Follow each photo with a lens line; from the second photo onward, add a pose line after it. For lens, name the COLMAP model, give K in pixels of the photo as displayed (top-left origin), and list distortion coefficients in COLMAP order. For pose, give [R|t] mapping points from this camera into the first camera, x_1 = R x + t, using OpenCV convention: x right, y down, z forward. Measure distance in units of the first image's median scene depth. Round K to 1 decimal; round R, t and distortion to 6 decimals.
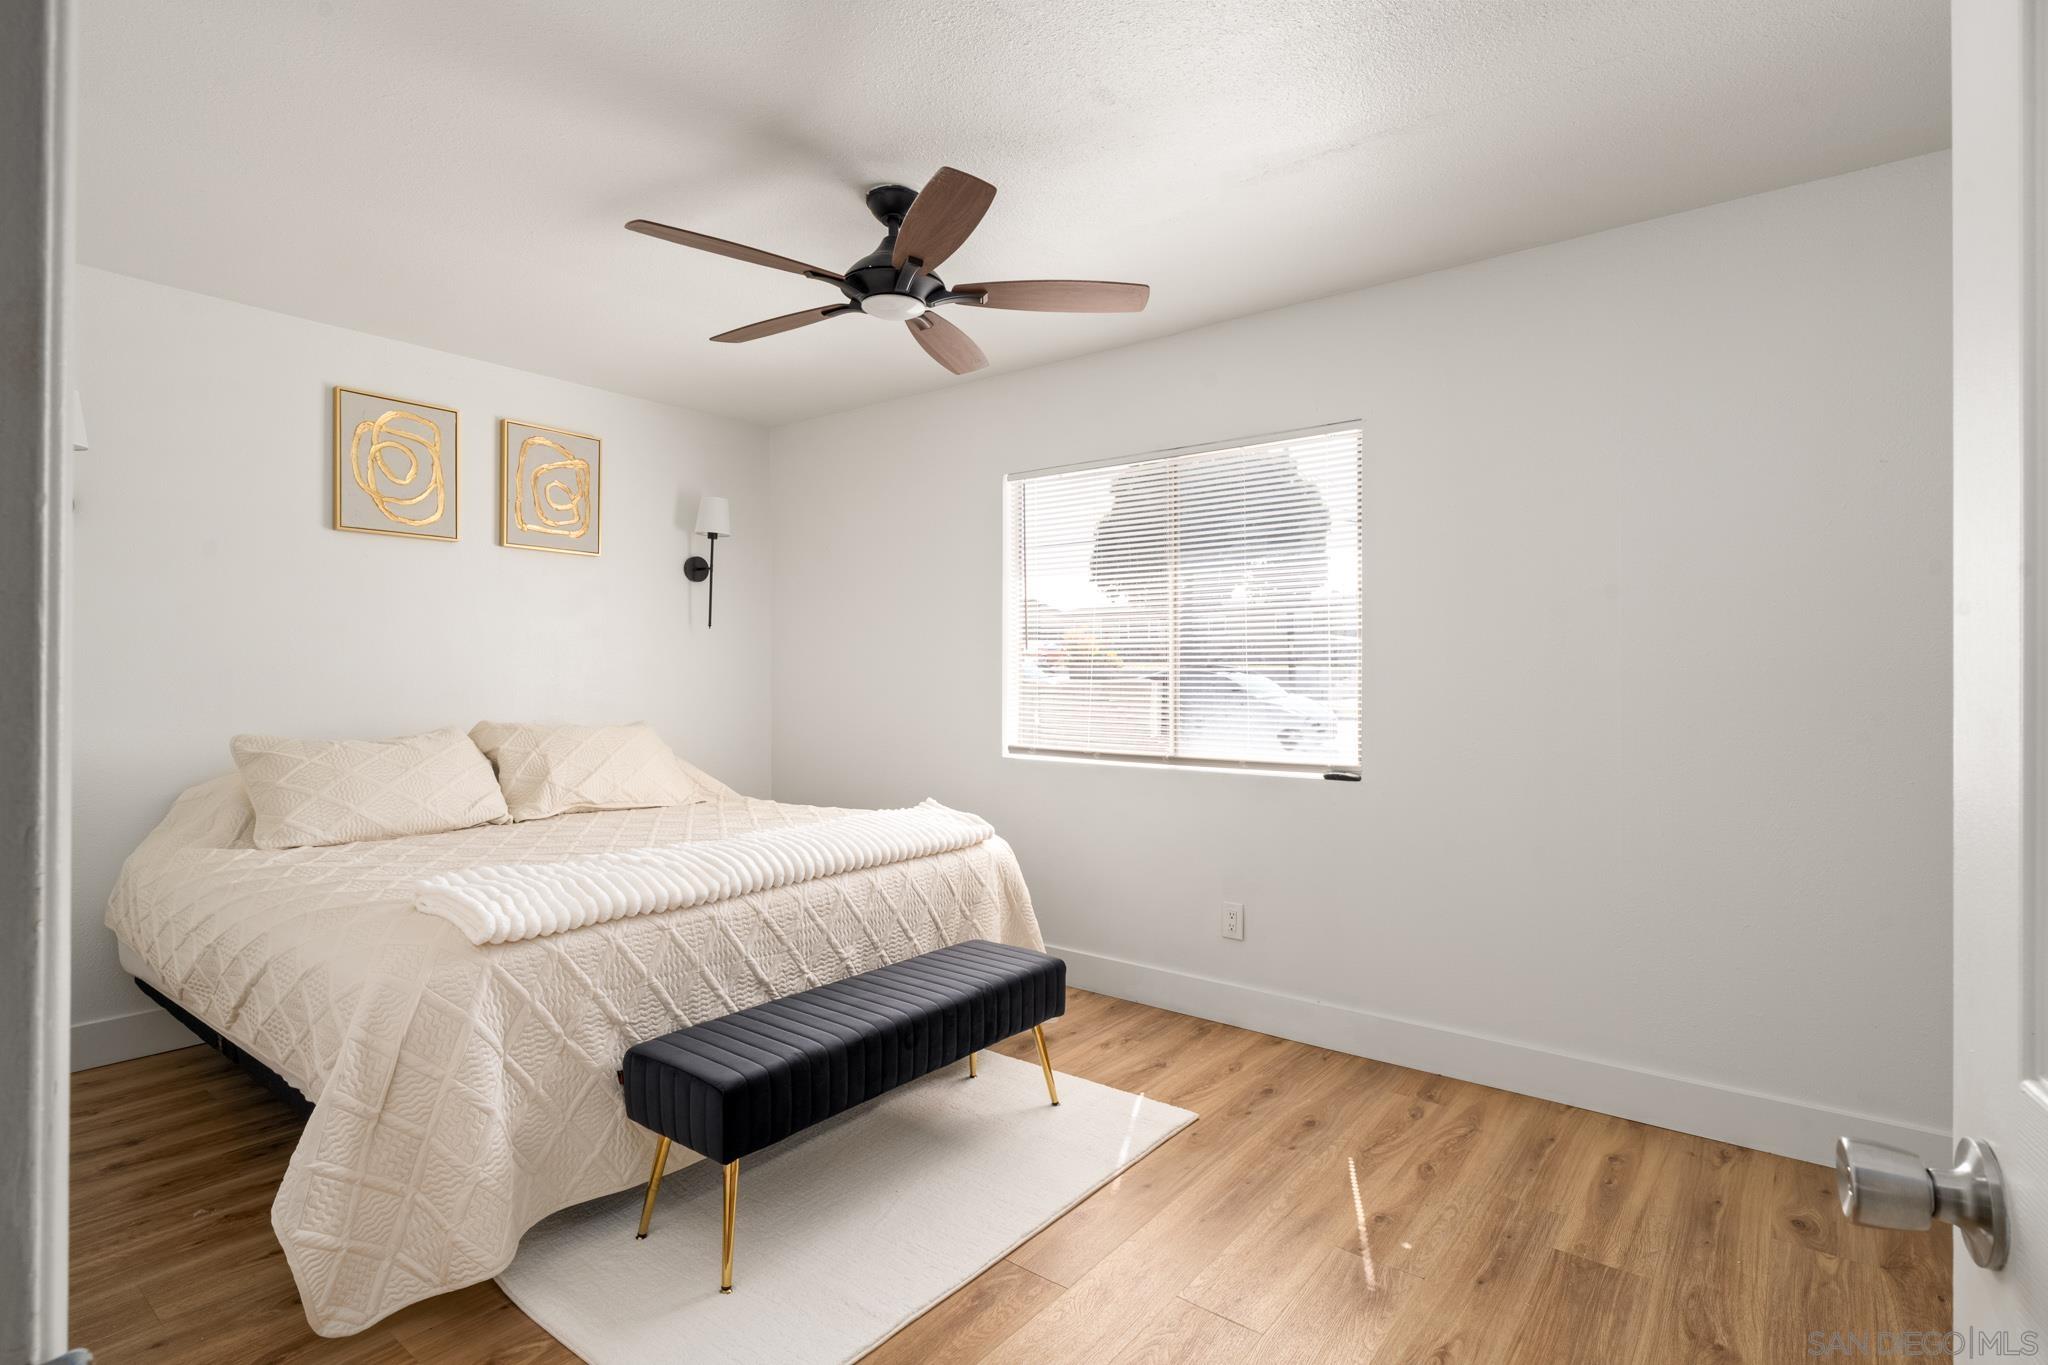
lens RADIAL K [[991.4, 0, 1026.5], [0, 991.4, 680.4], [0, 0, 1]] dist [0.005688, 0.001111]
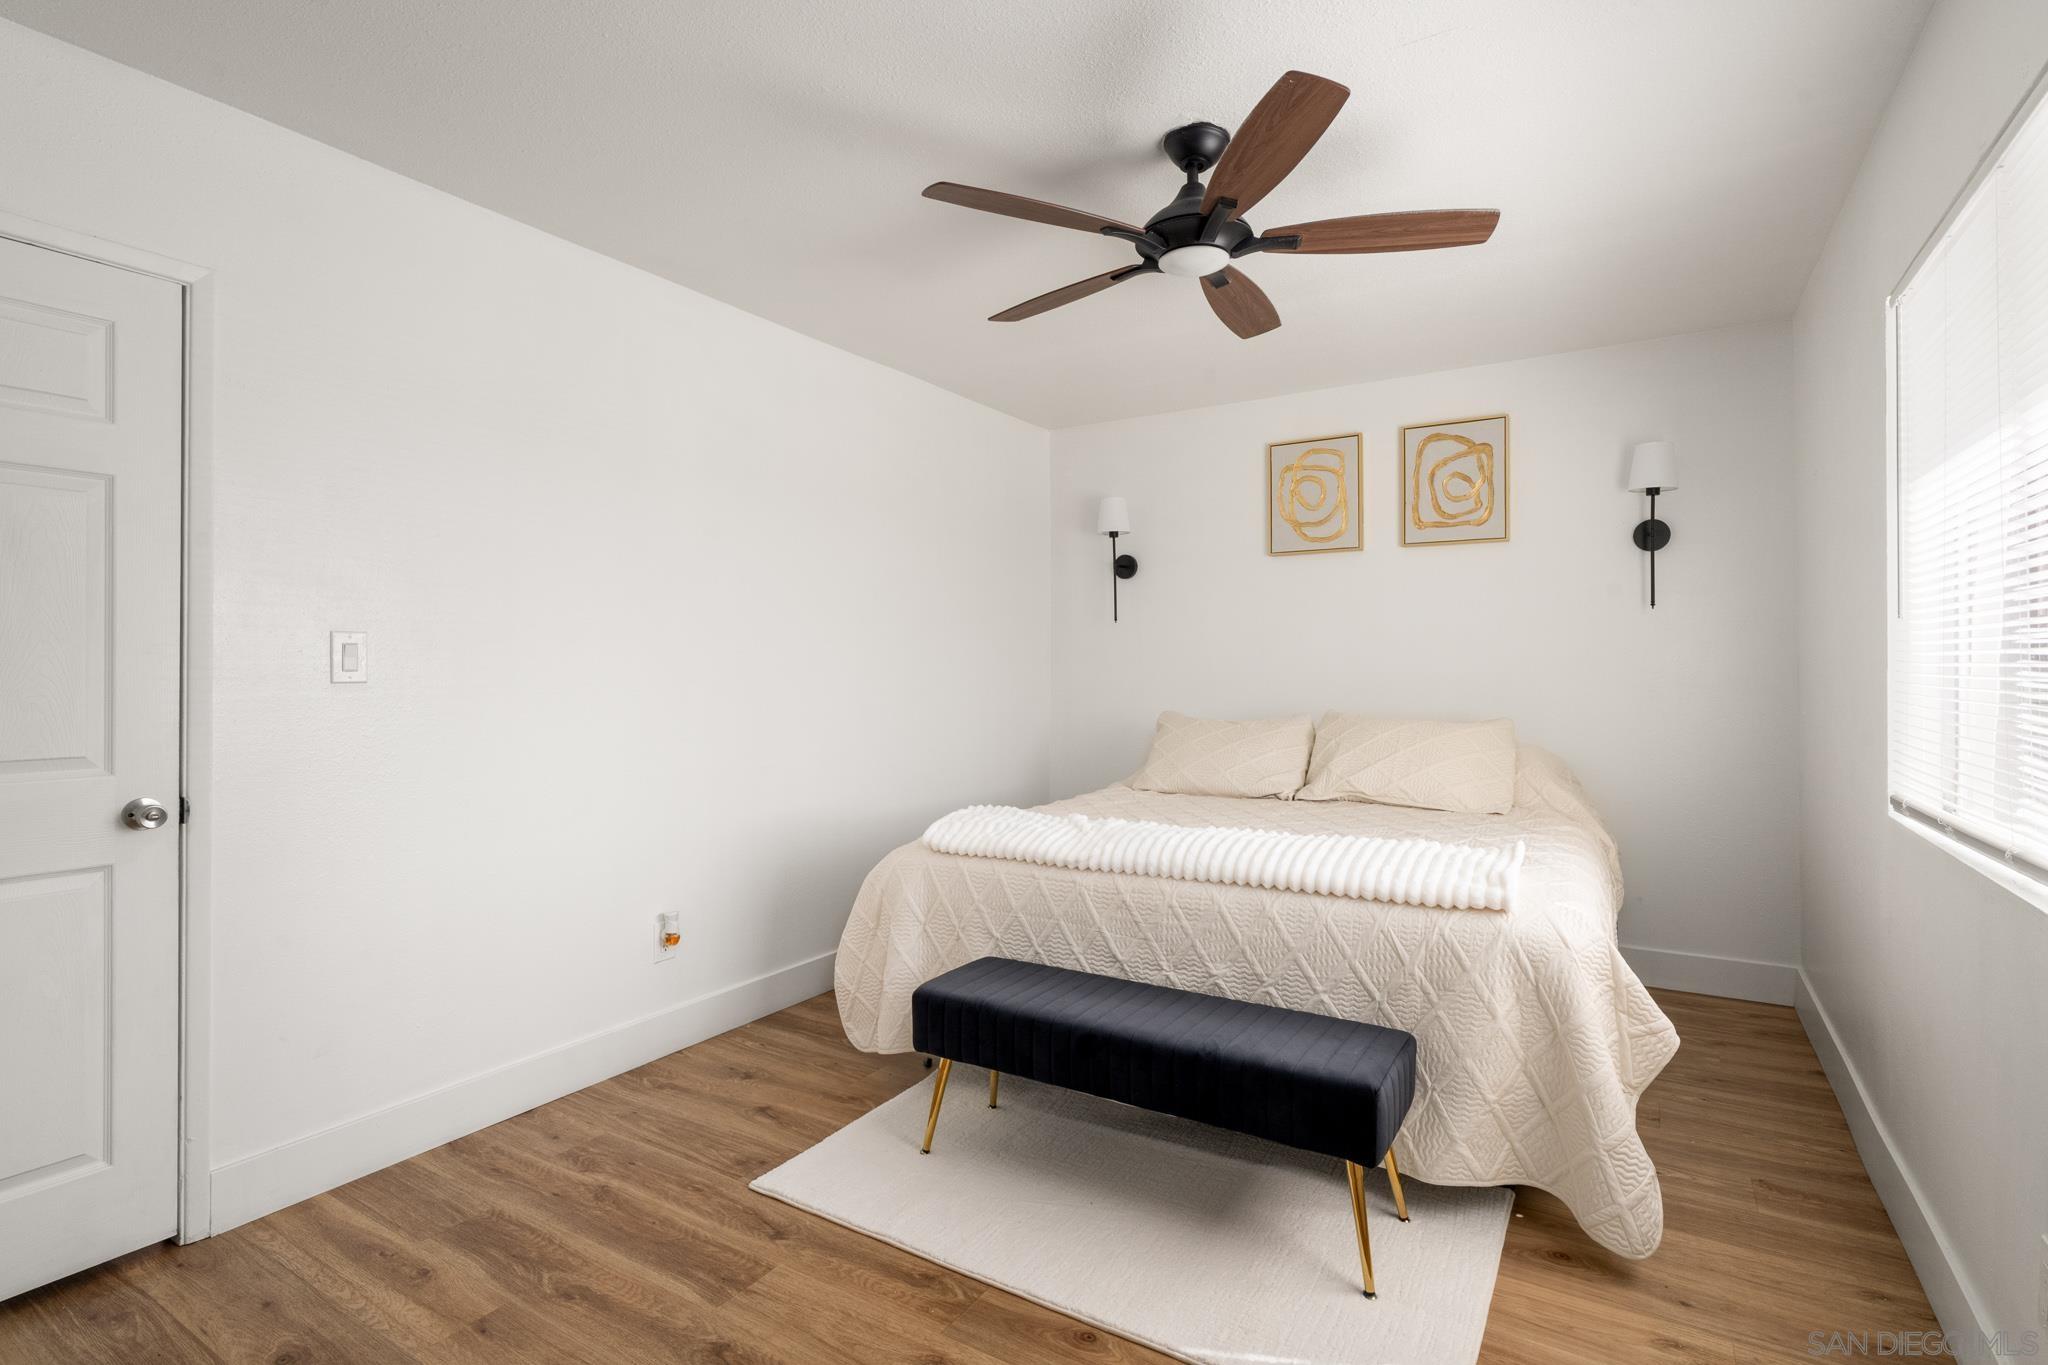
lens RADIAL K [[991.4, 0, 1026.4], [0, 991.4, 676.1], [0, 0, 1]] dist [0.005688, 0.001111]
pose [[0.117470, 0.003942, -0.993069, 0.684583], [-0.001925, 0.999991, 0.003742, -0.000985], [0.993075, 0.001472, 0.117477, 0.688249]]
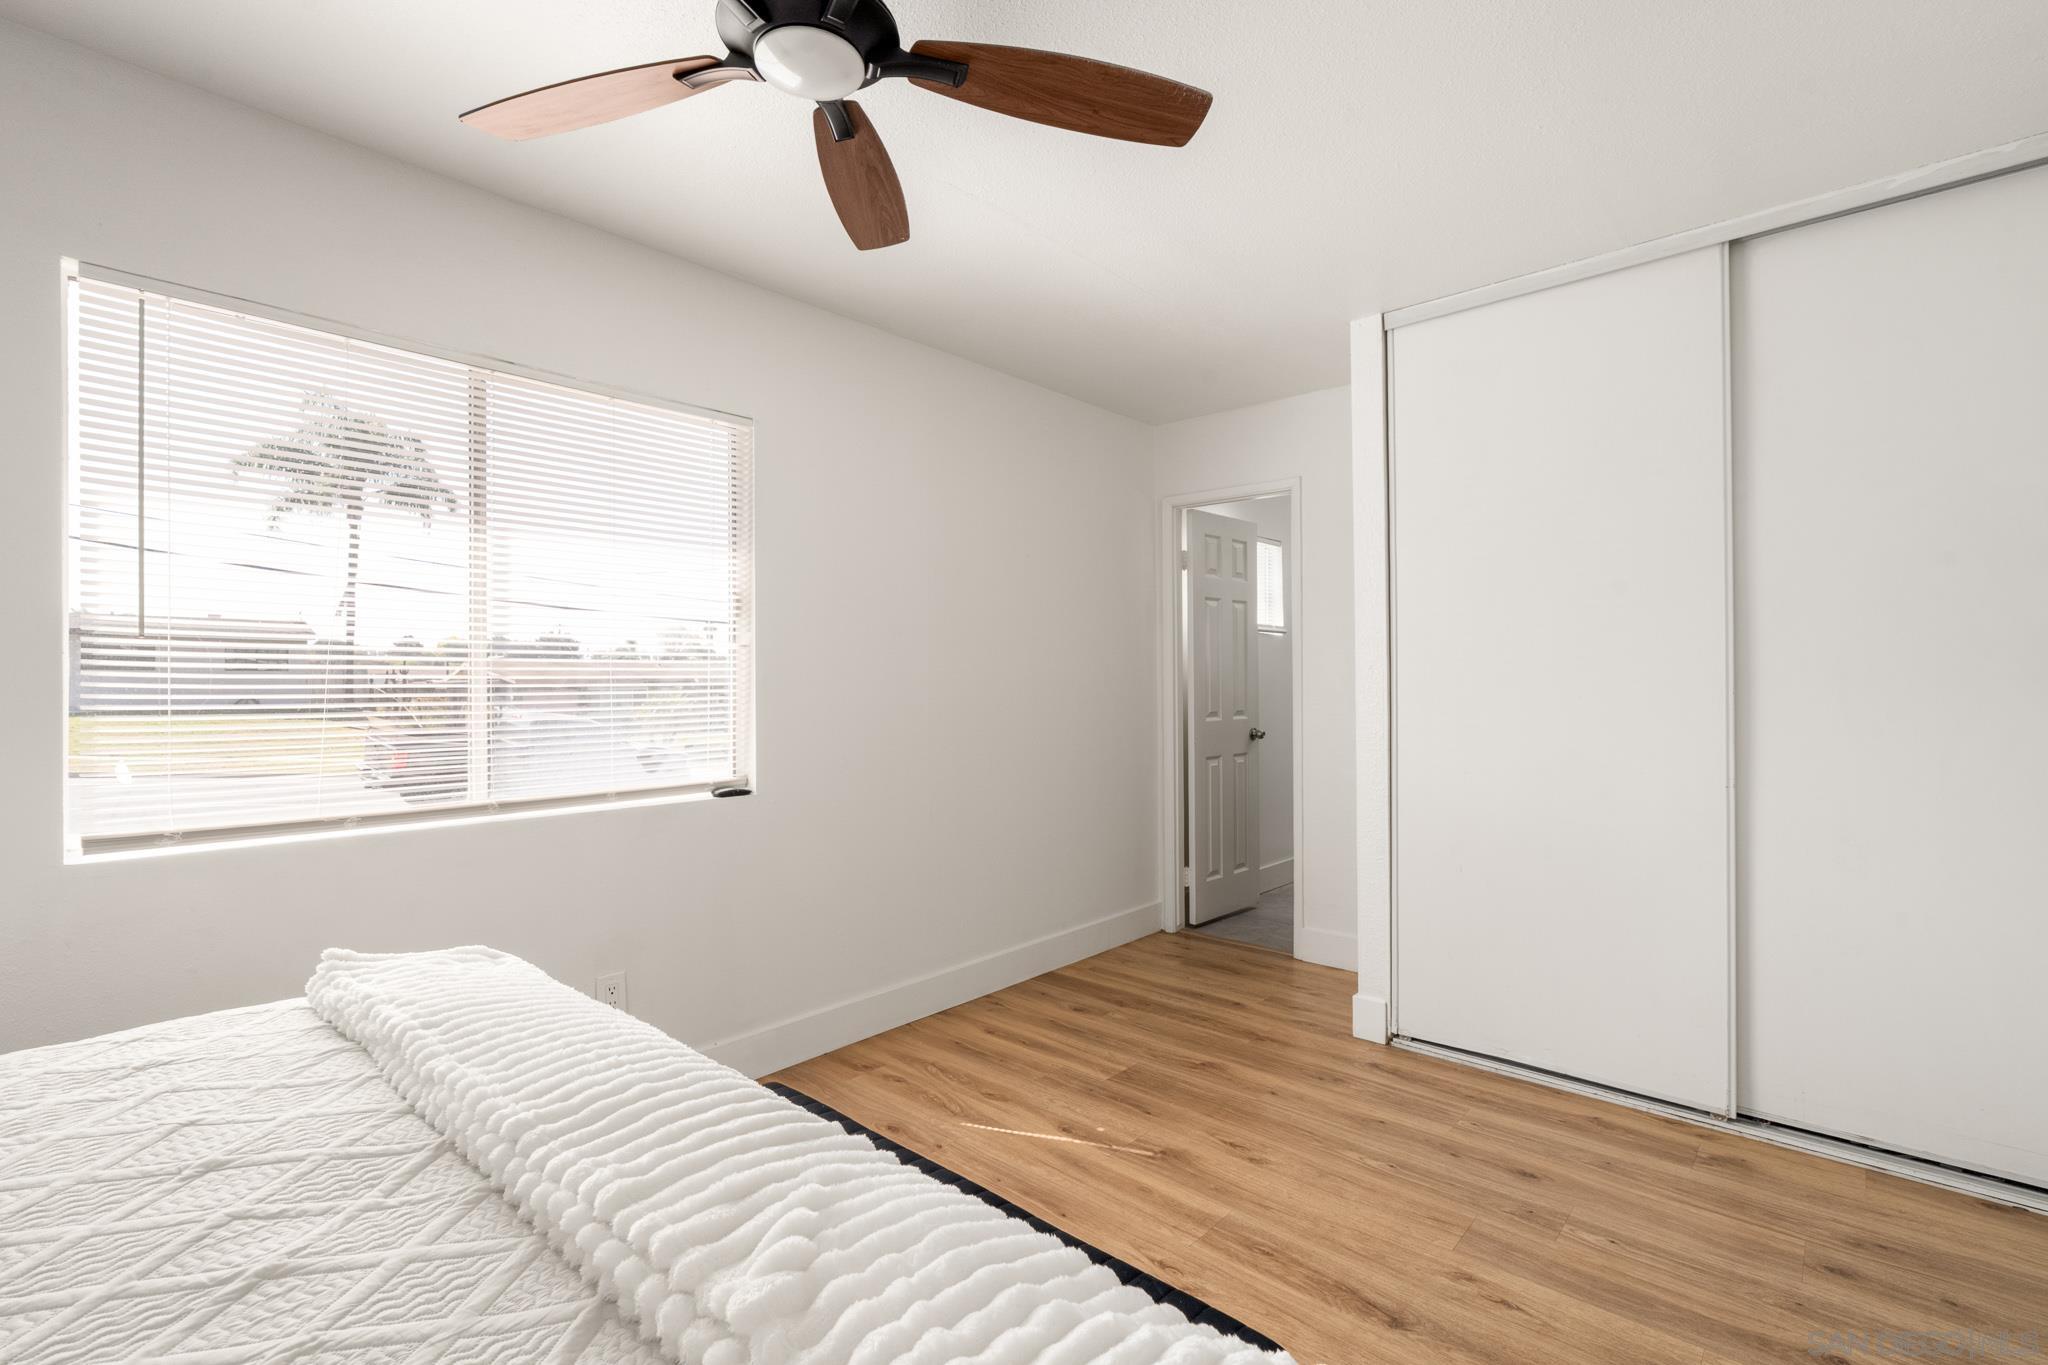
lens RADIAL K [[926.5, 0, 1018.1], [0, 926.5, 674.8], [0, 0, 1]] dist [-0.000765, -0.000031]
pose [[0.084595, 0.003350, 0.996410, -0.618683], [0.007581, 0.999963, -0.004006, -0.010899], [-0.996387, 0.007893, 0.084566, 0.755050]]
